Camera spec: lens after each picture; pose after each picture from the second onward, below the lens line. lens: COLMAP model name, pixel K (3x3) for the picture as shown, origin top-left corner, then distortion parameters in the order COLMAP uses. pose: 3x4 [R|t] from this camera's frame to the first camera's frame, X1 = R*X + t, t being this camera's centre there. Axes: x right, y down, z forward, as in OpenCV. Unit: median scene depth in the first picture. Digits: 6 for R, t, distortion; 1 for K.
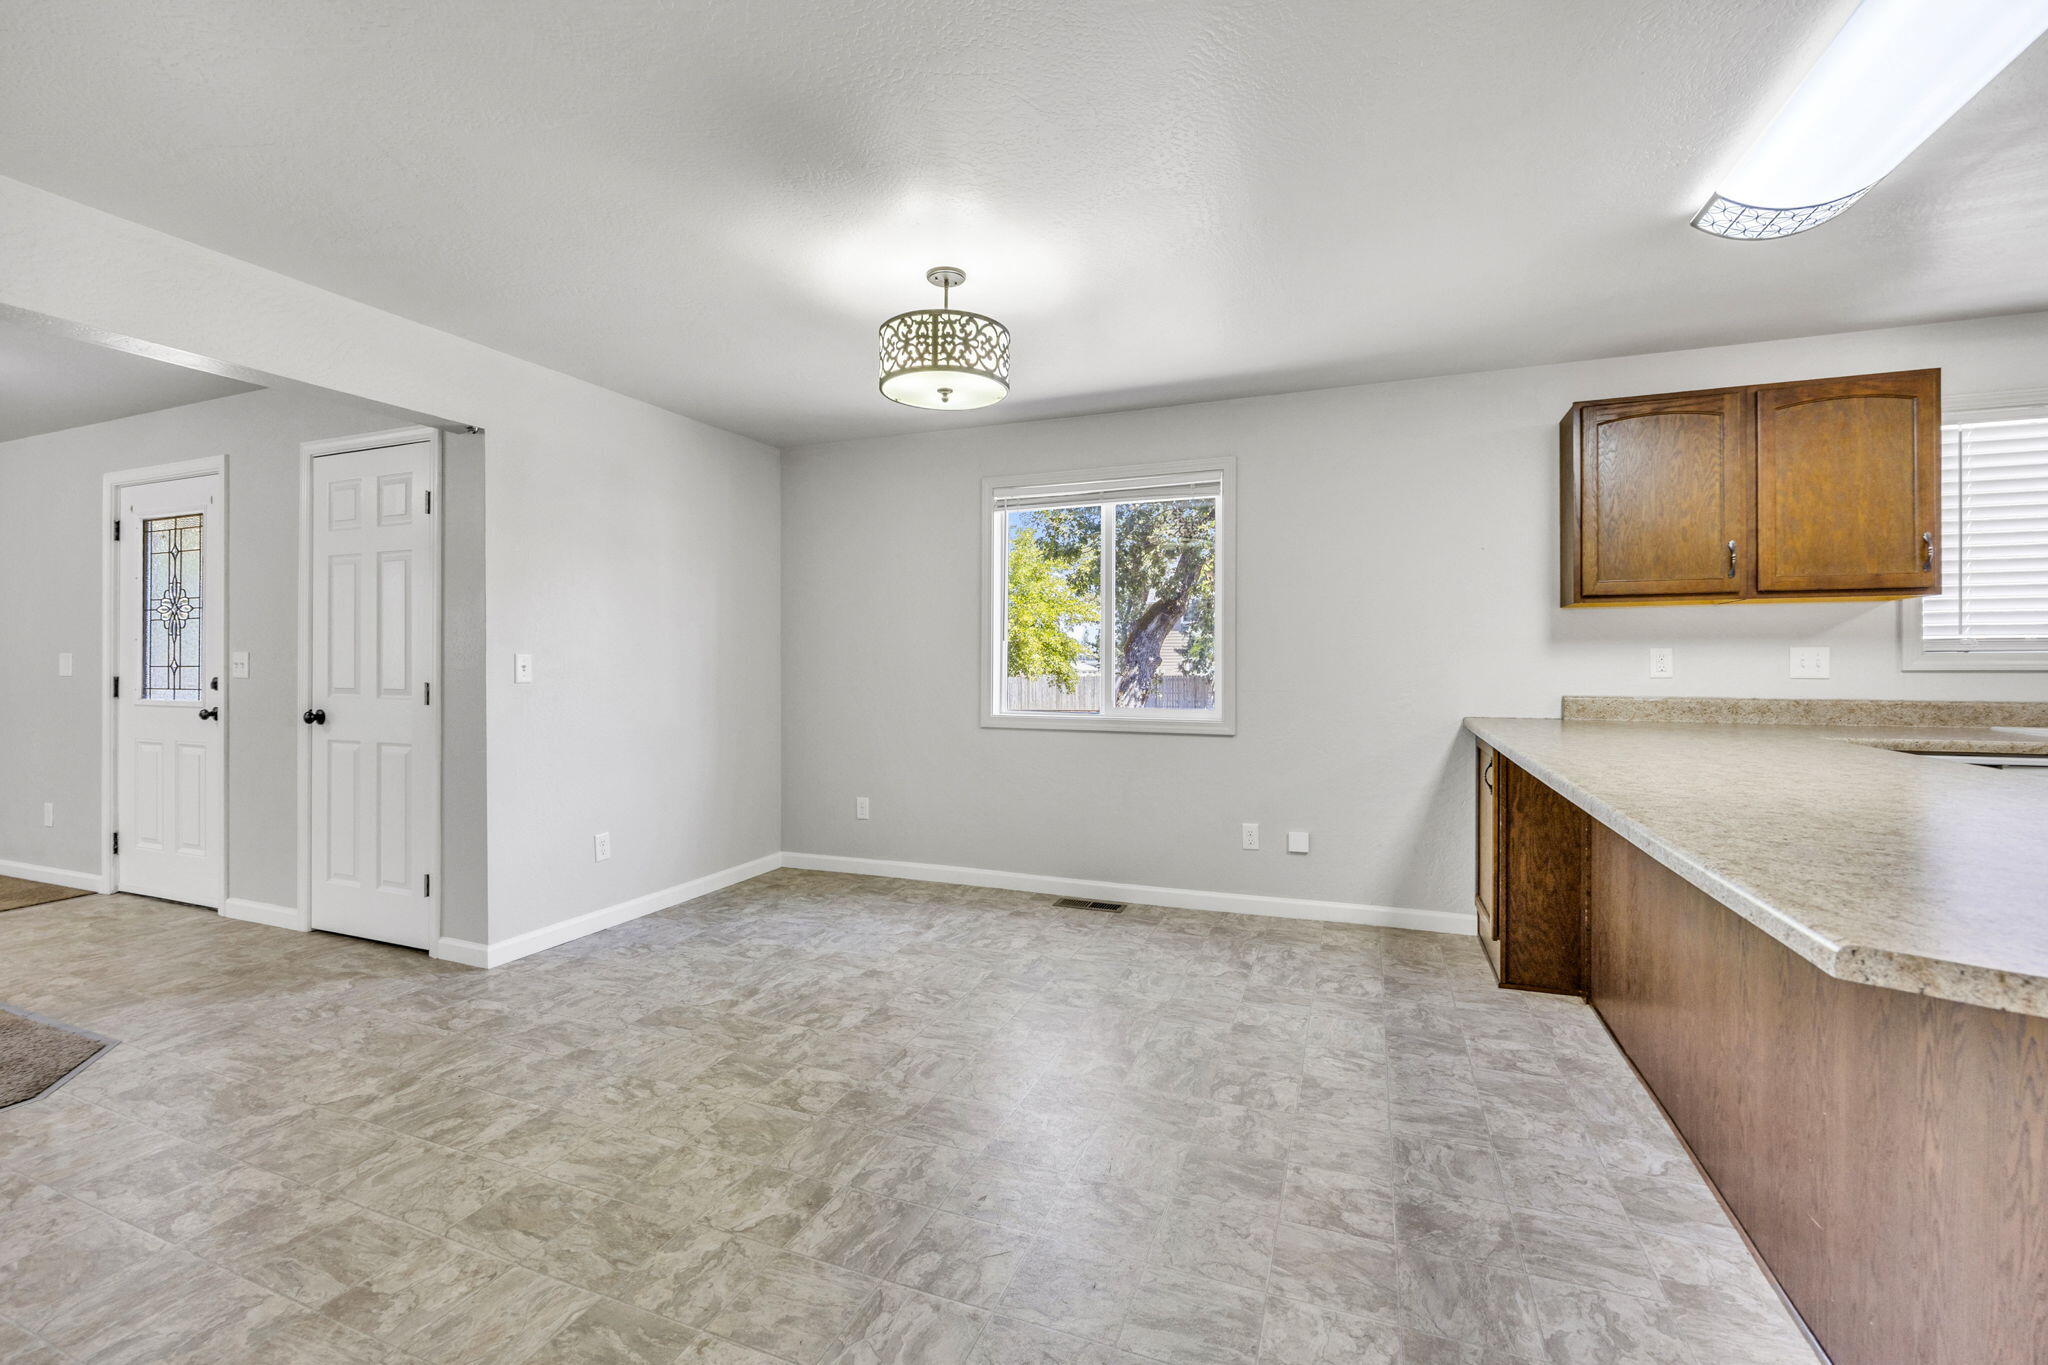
lens RADIAL K [[934.2, 0, 1038.5], [0, 934.2, 667.2], [0, 0, 1]] dist [-0.001550, -0.000314]
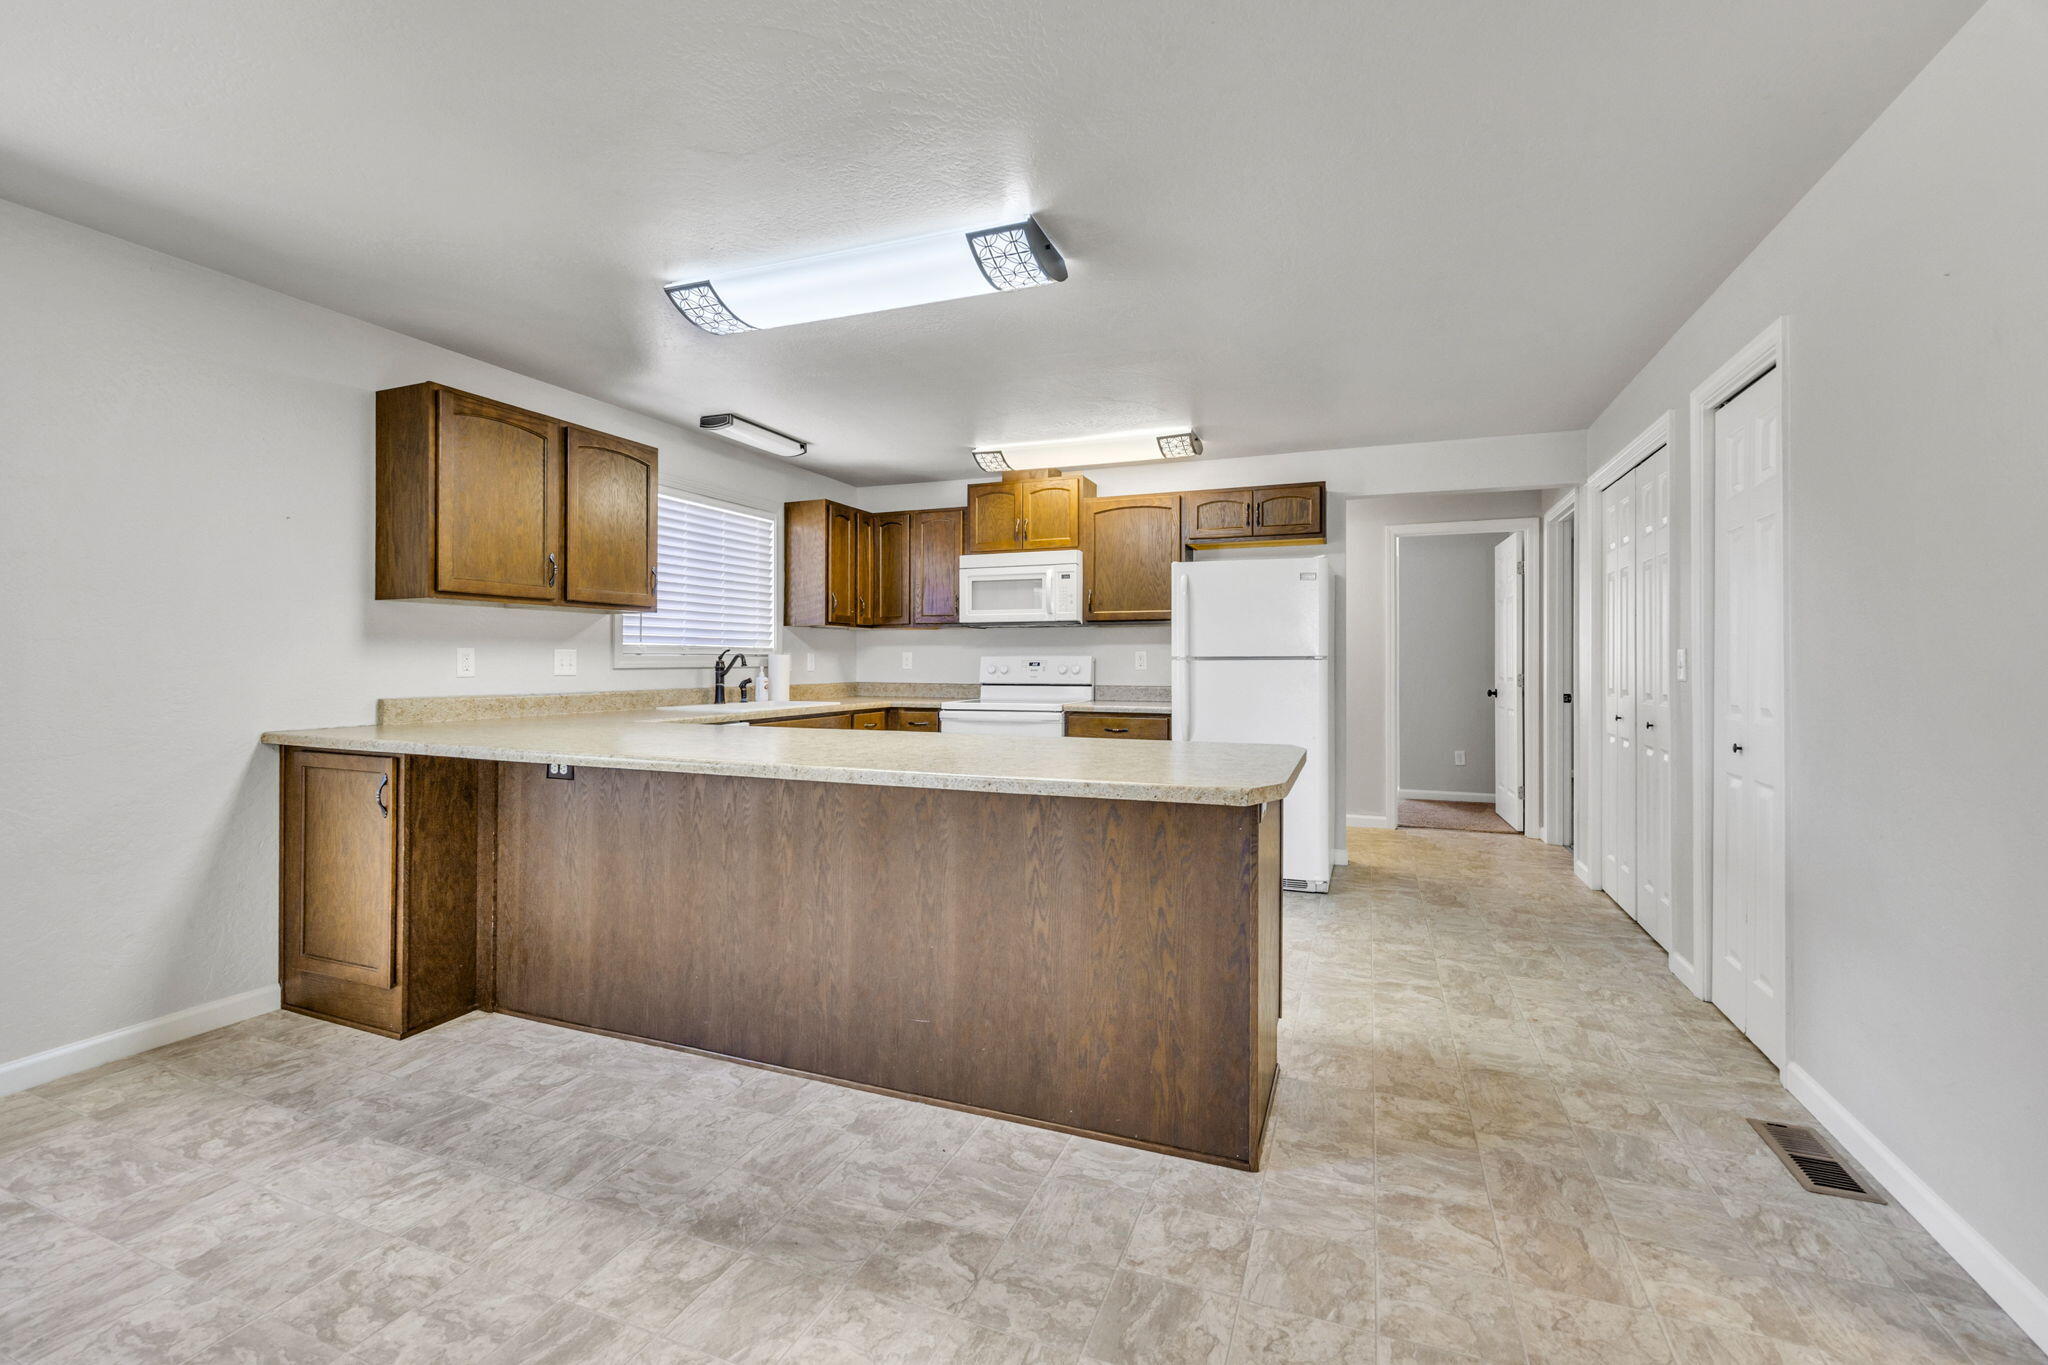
lens RADIAL K [[899.9, 0, 1028.9], [0, 899.9, 668.8], [0, 0, 1]] dist [0.001247, -0.000006]
pose [[-0.018890, -0.006354, 0.999801, -0.356497], [0.005925, 0.999962, 0.006467, -0.000445], [-0.999804, 0.006046, -0.018851, 0.449899]]
